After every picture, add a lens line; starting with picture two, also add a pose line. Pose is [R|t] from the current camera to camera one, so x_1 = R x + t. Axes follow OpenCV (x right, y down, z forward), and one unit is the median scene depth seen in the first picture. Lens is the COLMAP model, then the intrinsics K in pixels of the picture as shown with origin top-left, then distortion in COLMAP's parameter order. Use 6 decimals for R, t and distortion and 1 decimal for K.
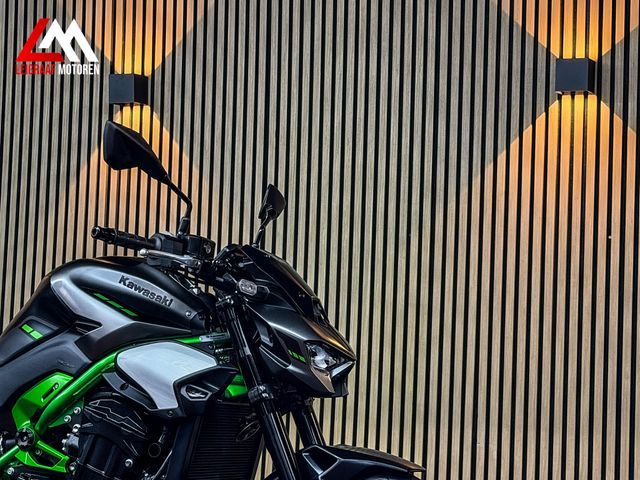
lens RADIAL K [[1452.5, 0, 320.0], [0, 1452.5, 240.0], [0, 0, 1]] dist [0.111942, 0.369316]
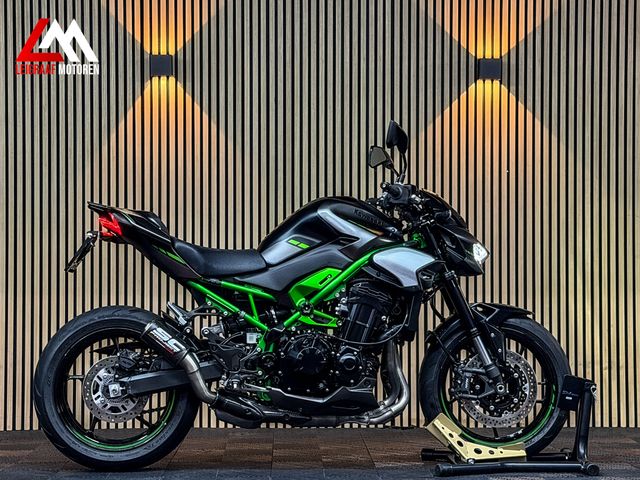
lens RADIAL K [[1452.5, 0, 320.0], [0, 1452.5, 240.0], [0, 0, 1]] dist [0.111942, 0.369316]
pose [[0.913304, -0.036261, 0.405661, -0.631996], [0.004947, 0.996943, 0.077976, -0.051501], [-0.407248, -0.069209, 0.910692, -0.366980]]
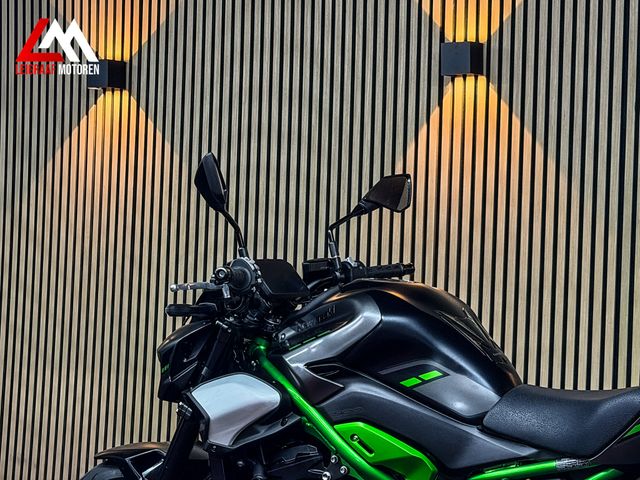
lens RADIAL K [[1442.4, 0, 320.0], [0, 1442.4, 240.0], [0, 0, 1]] dist [0.125303, 0.066316]
pose [[0.988813, -0.005014, -0.149074, -0.096862], [0.013565, 0.998316, 0.056399, -0.049001], [0.148540, -0.057790, 0.987216, 0.110774]]
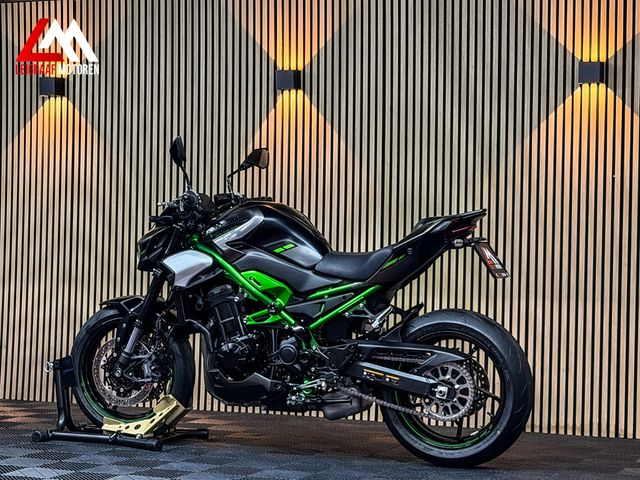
lens RADIAL K [[1442.4, 0, 320.0], [0, 1442.4, 240.0], [0, 0, 1]] dist [0.125303, 0.066316]
pose [[0.999791, -0.020400, 0.001399, -0.118304], [0.020260, 0.997533, 0.067217, -0.043741], [-0.002767, -0.067175, 0.997737, -0.545706]]
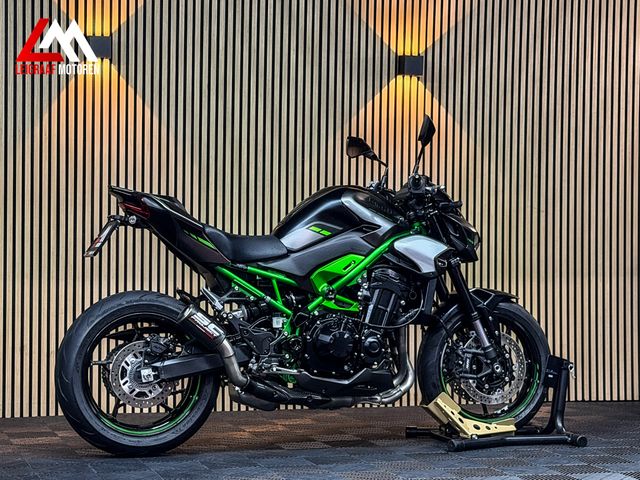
lens RADIAL K [[1452.5, 0, 320.0], [0, 1452.5, 240.0], [0, 0, 1]] dist [0.111942, 0.369316]
pose [[0.765047, -0.031962, 0.643180, -0.964744], [-0.029910, 0.995926, 0.085068, -0.052092], [-0.643279, -0.084319, 0.760975, -0.204249]]
